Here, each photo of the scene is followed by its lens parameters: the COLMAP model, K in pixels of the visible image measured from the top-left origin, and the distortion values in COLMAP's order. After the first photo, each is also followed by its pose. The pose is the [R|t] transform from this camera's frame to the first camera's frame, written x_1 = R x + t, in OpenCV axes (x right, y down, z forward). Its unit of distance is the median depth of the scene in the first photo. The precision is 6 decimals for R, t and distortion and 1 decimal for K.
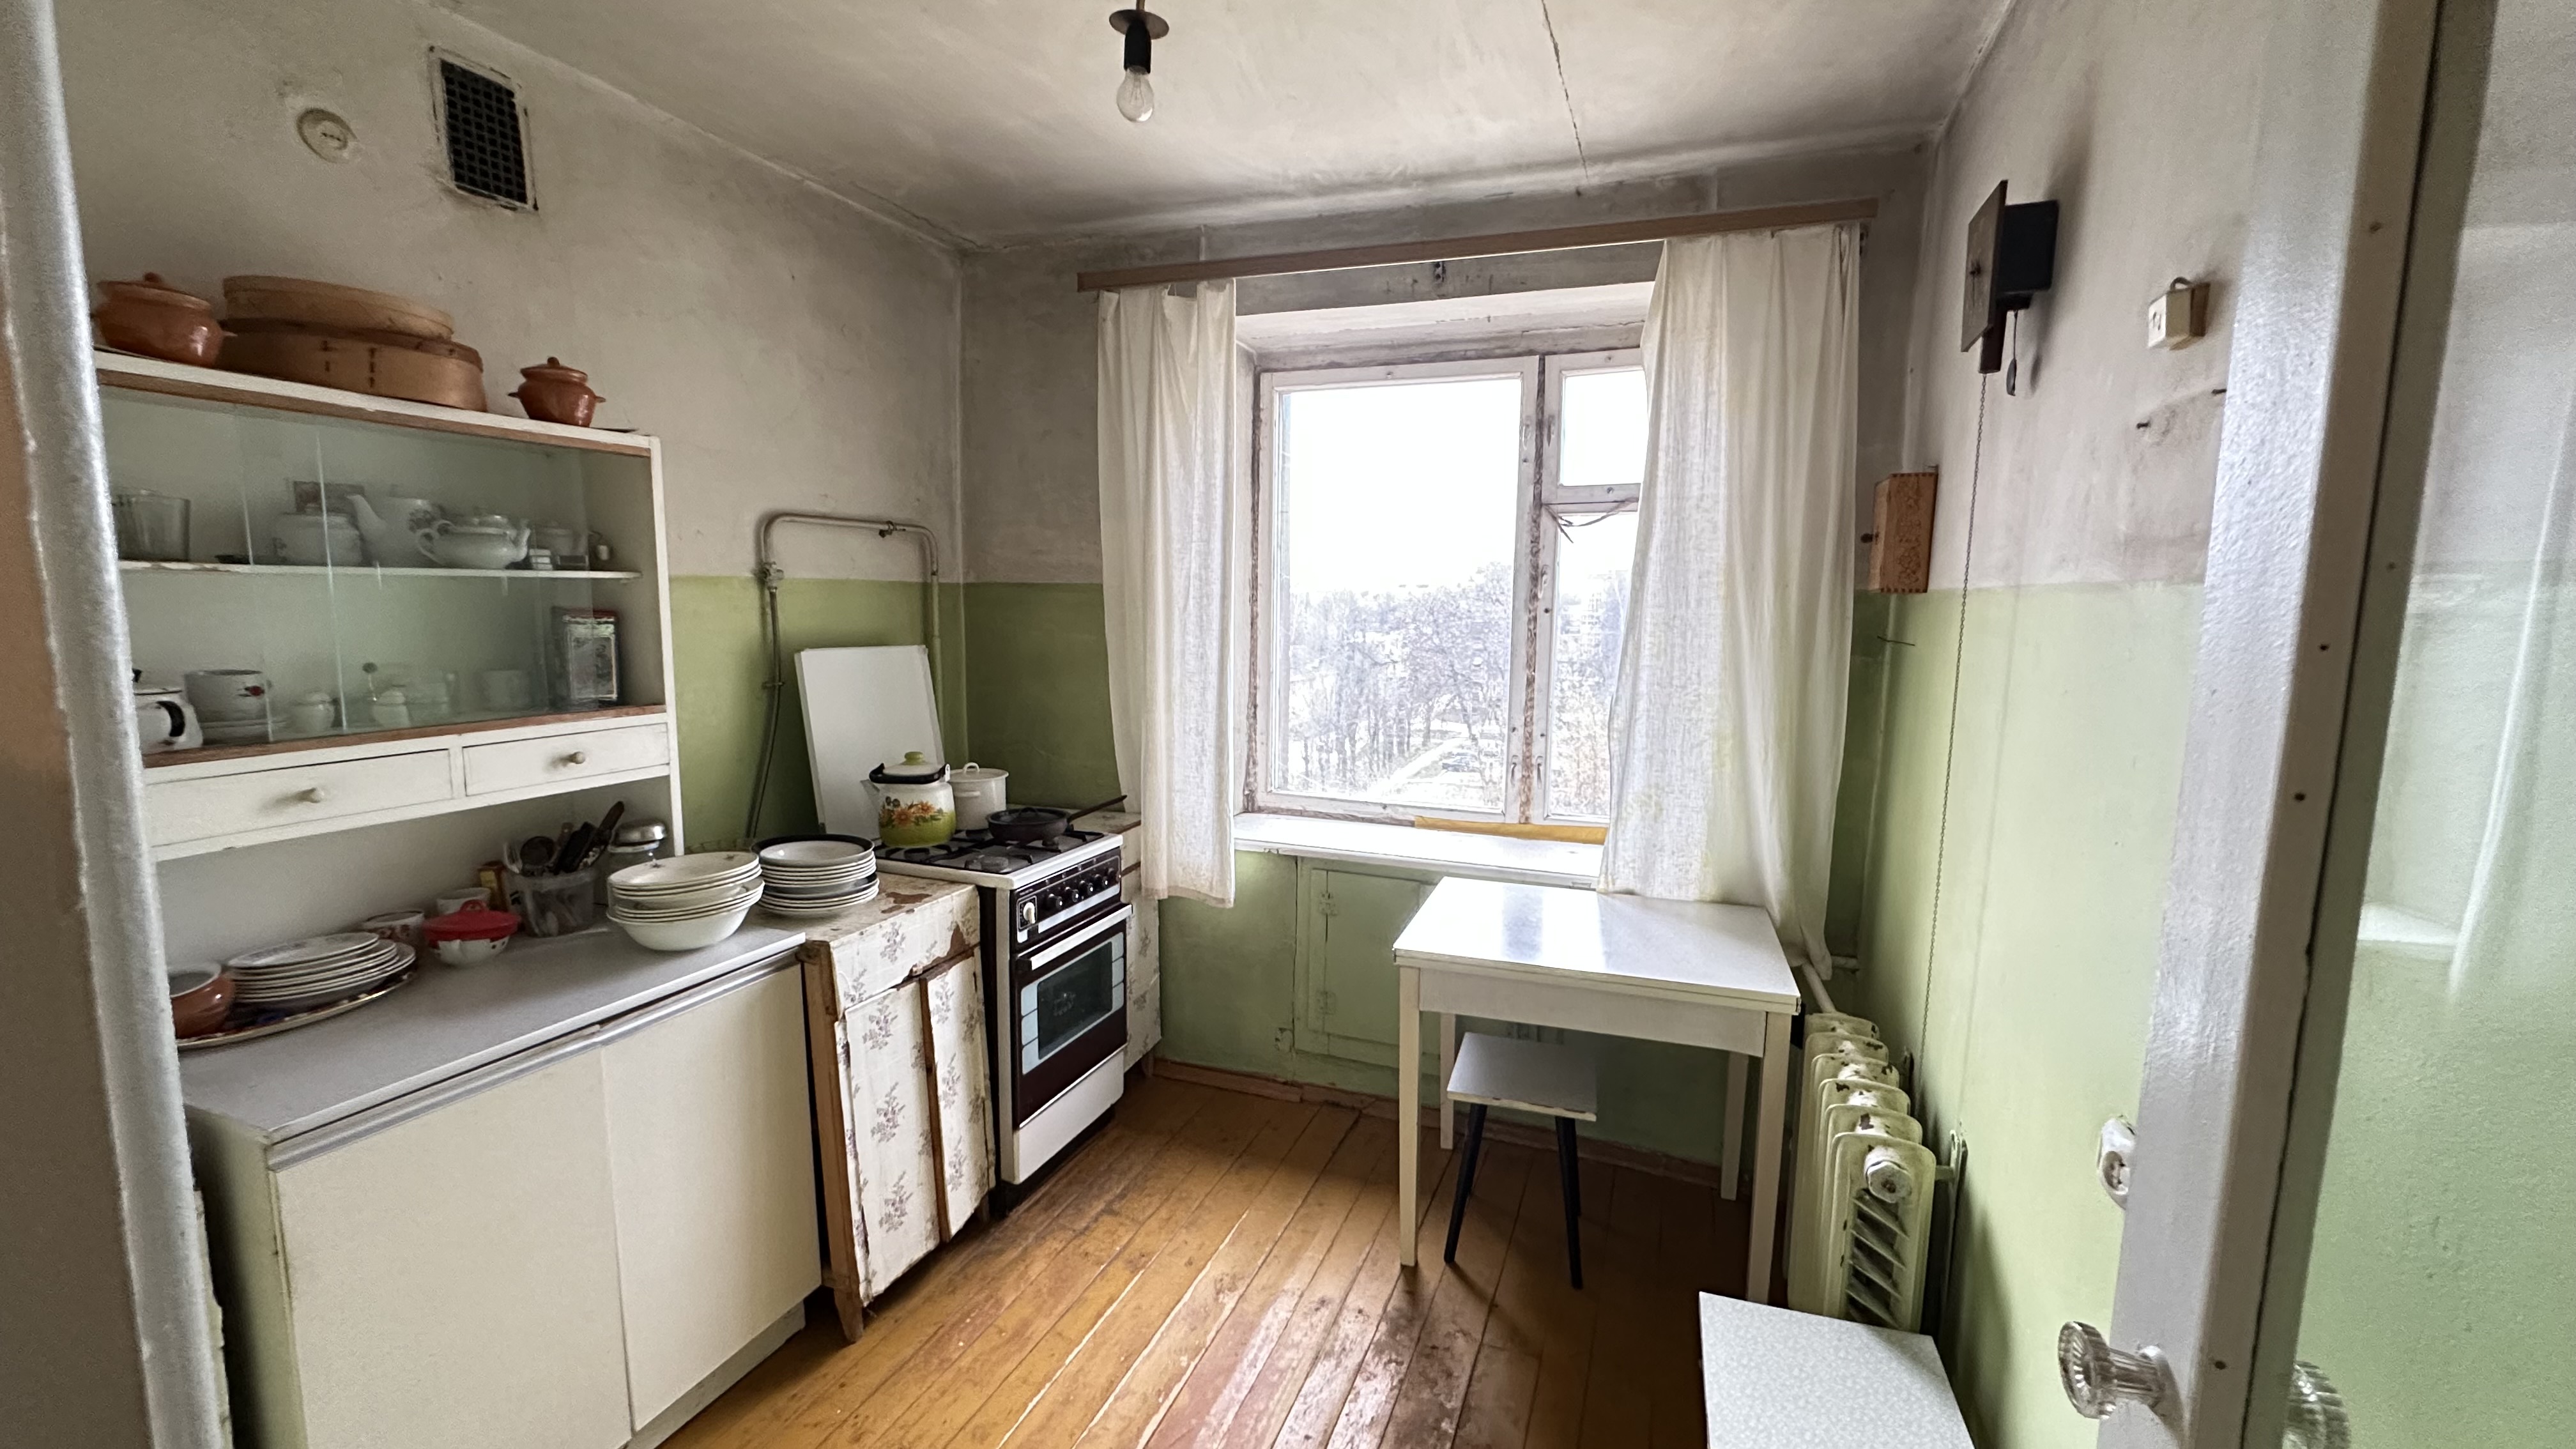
lens RADIAL K [[1023.8, 0, 1299.2], [0, 1023.8, 723.5], [0, 0, 1]] dist [-0.004641, 0.001500]
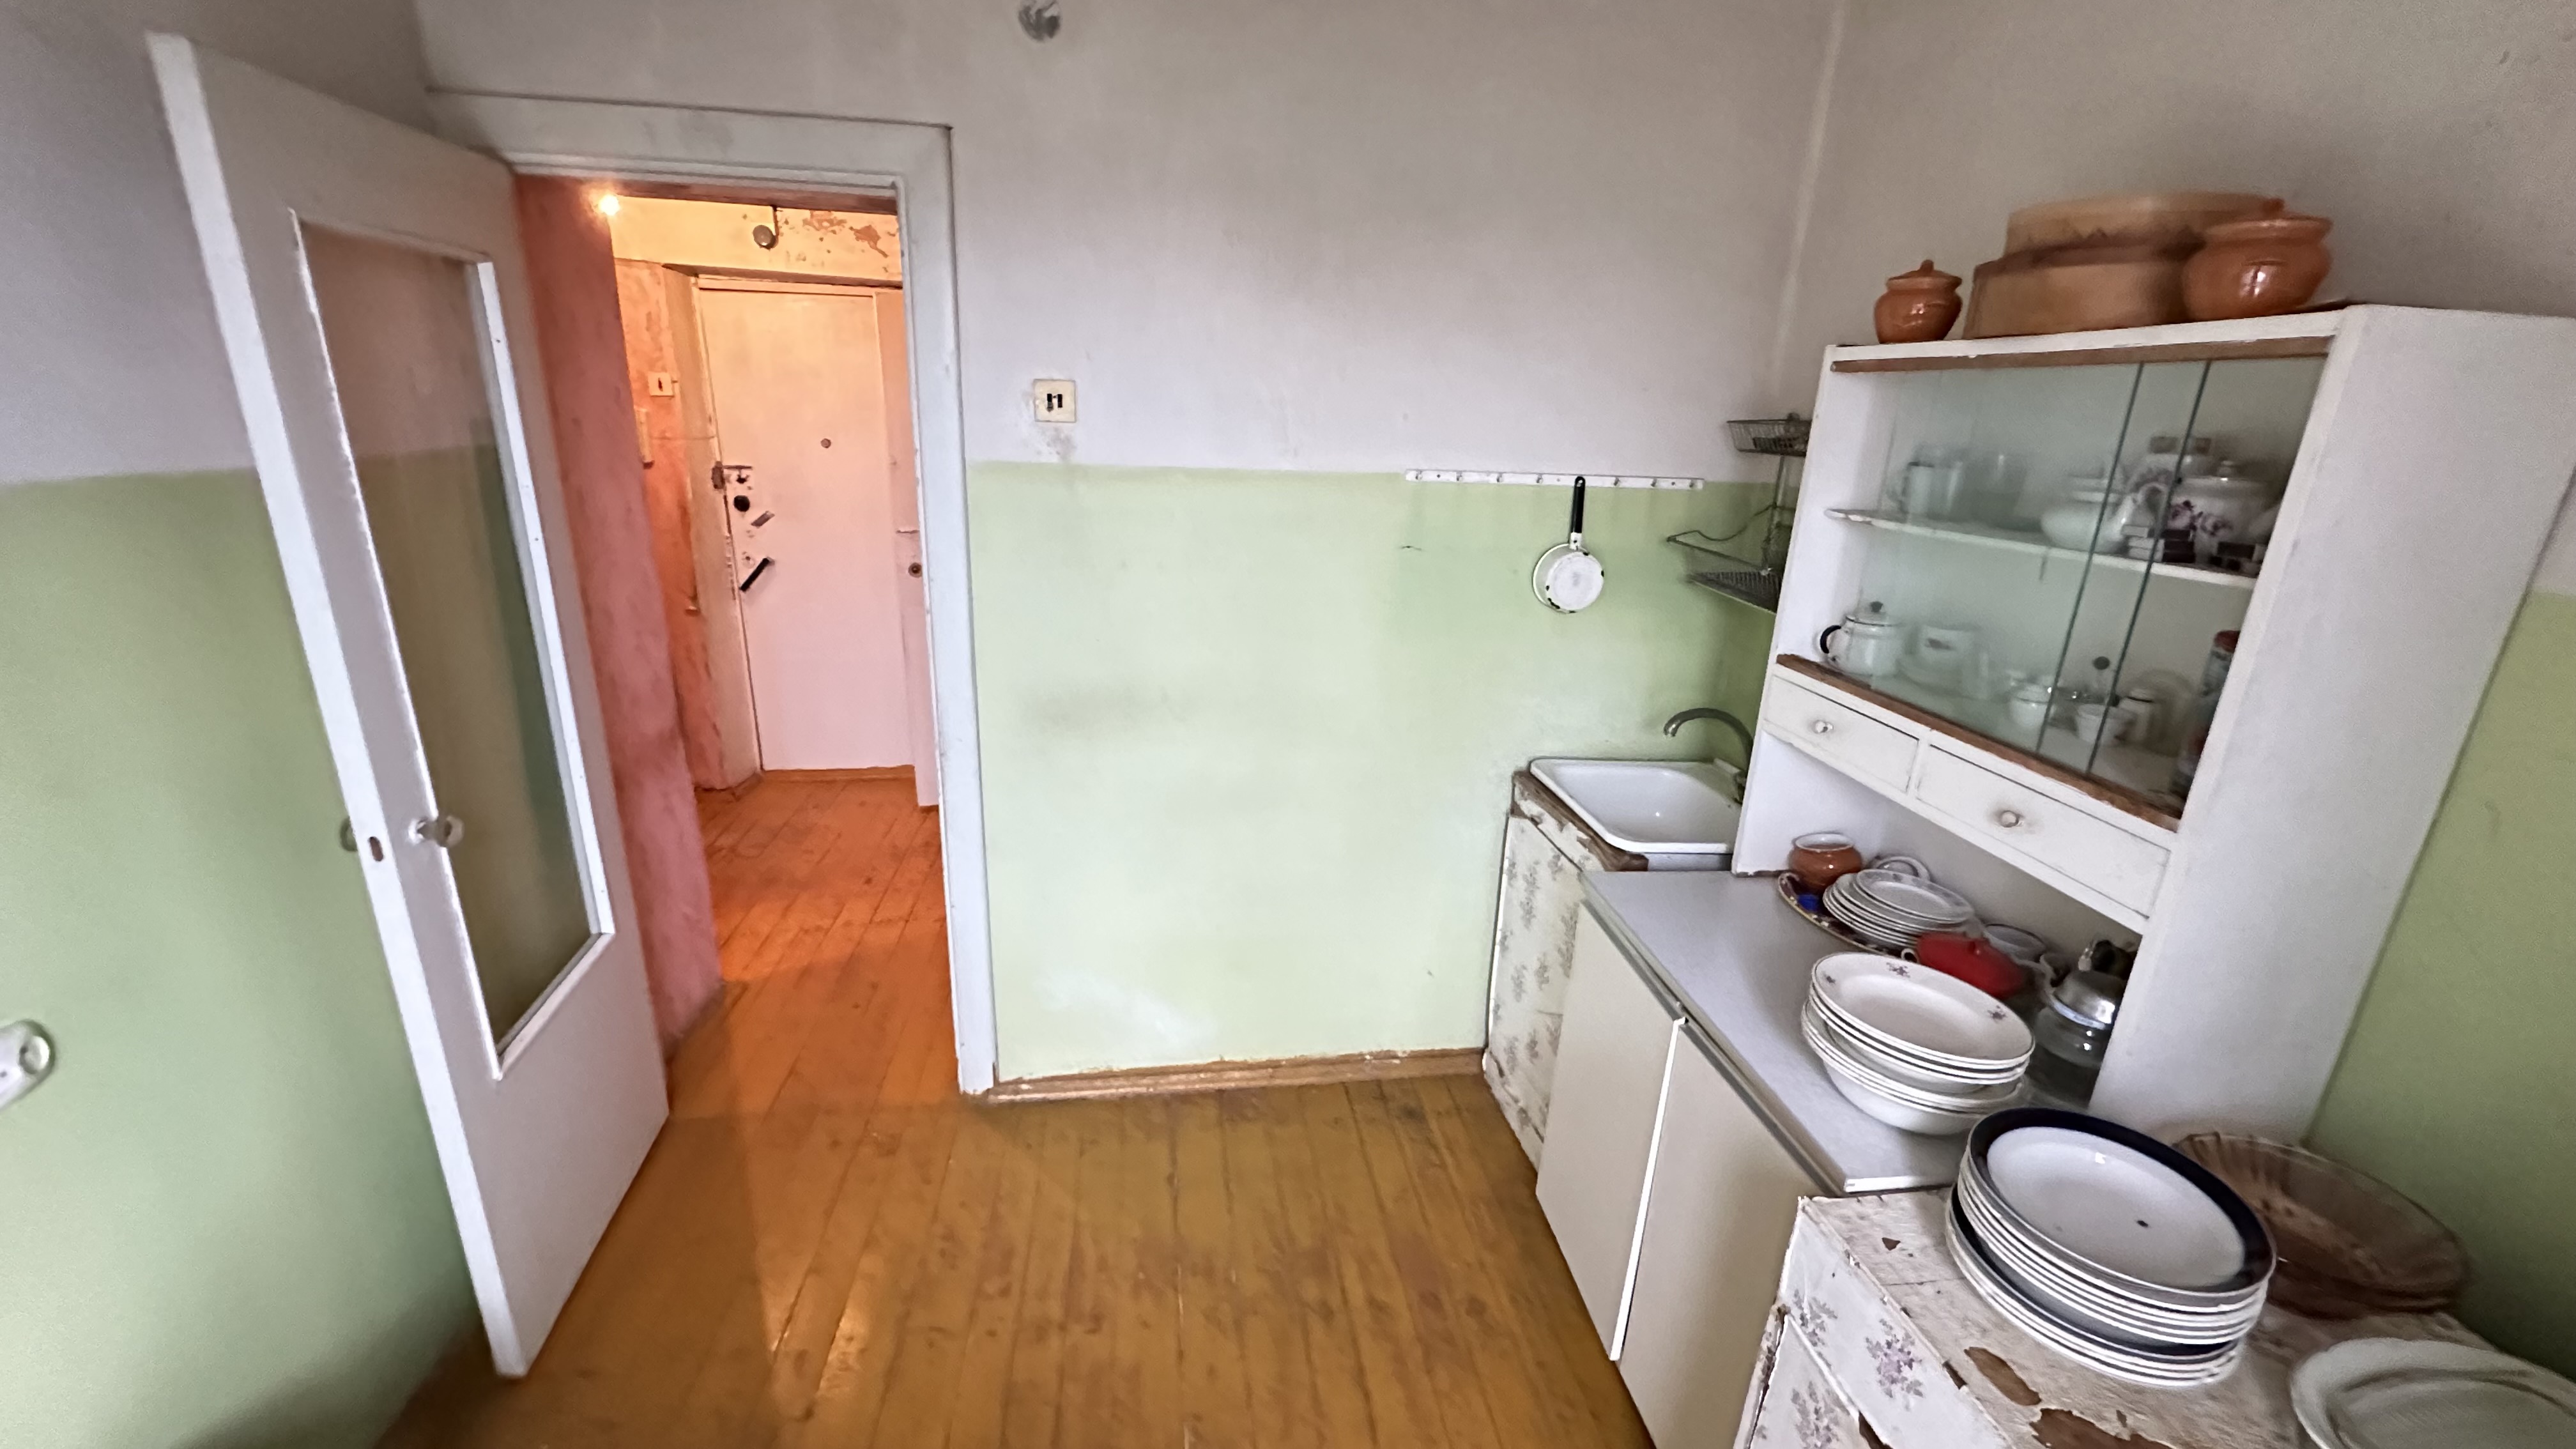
lens RADIAL K [[1023.8, 0, 1288.6], [0, 1023.8, 721.6], [0, 0, 1]] dist [-0.004641, 0.001500]
pose [[-0.876931, 0.102426, -0.469575, 0.045482], [-0.106230, 0.911556, 0.397217, -0.204960], [0.468729, 0.398215, -0.788491, 1.036701]]
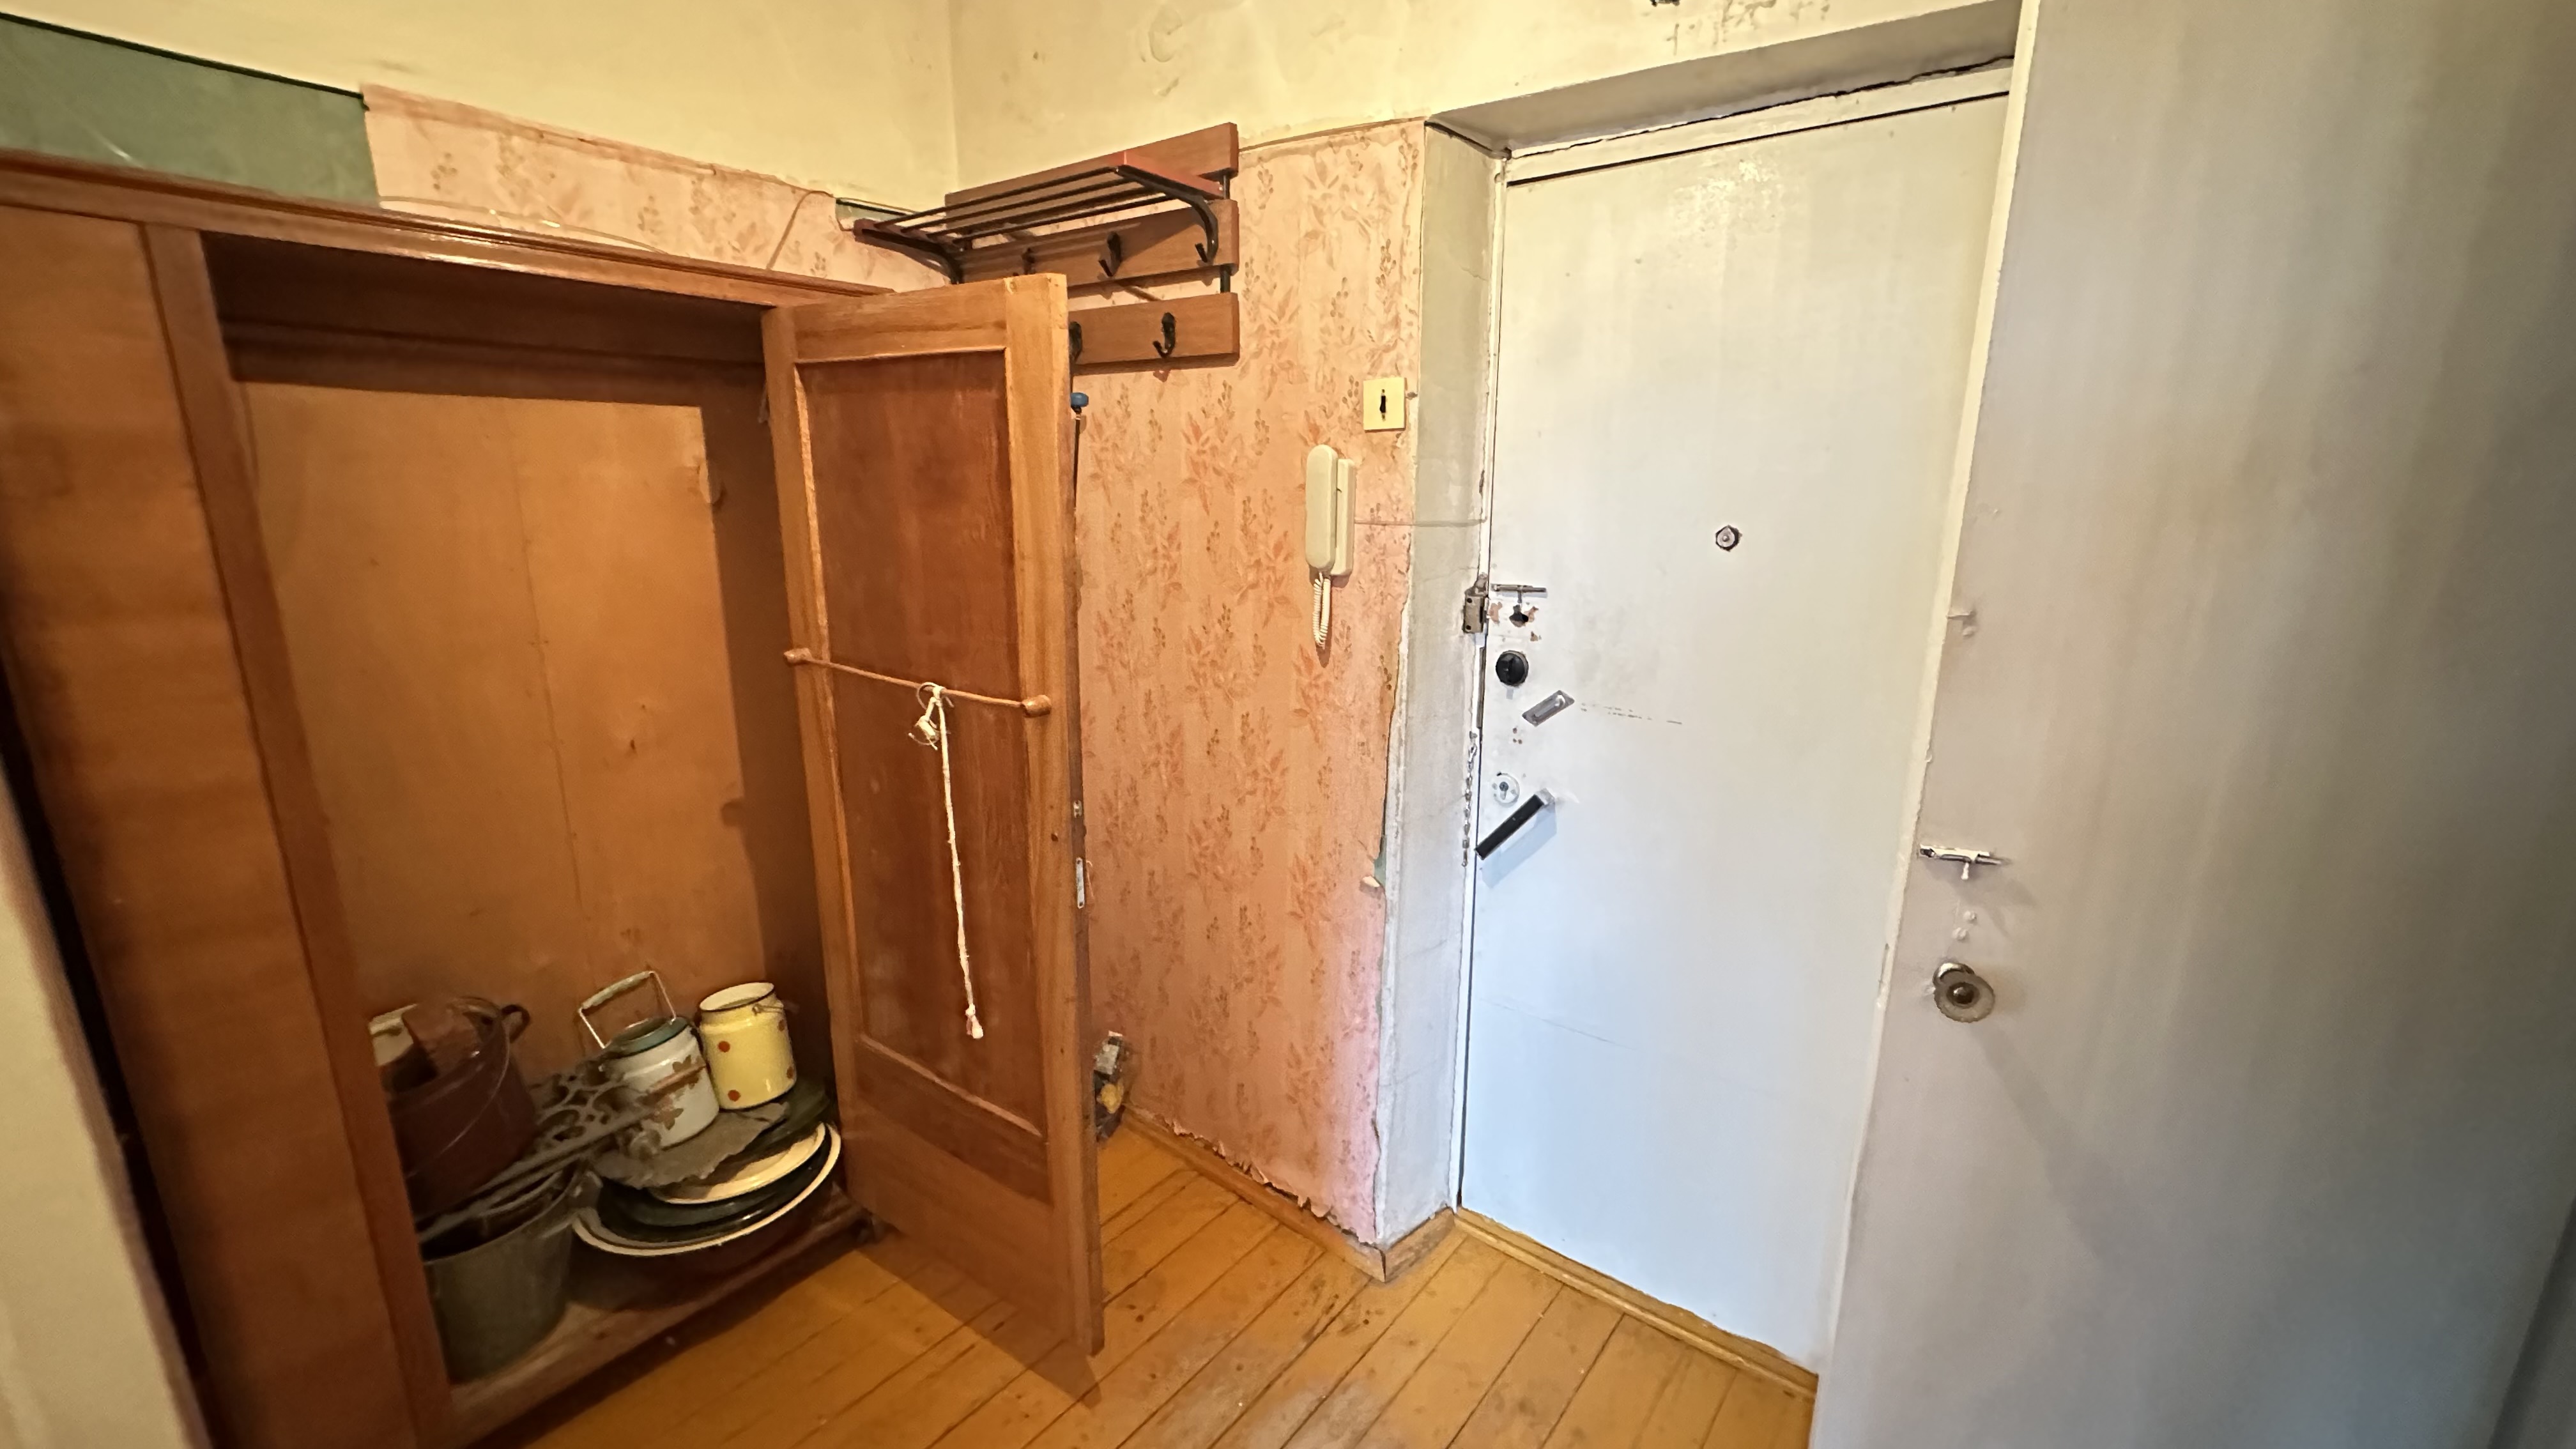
lens RADIAL K [[1023.8, 0, 1282.8], [0, 1023.8, 714.8], [0, 0, 1]] dist [-0.004641, 0.001500]
pose [[-0.947811, -0.091162, 0.305521, 0.008646], [0.021593, 0.937698, 0.346780, -0.135978], [-0.318099, 0.335279, -0.886792, 0.646581]]
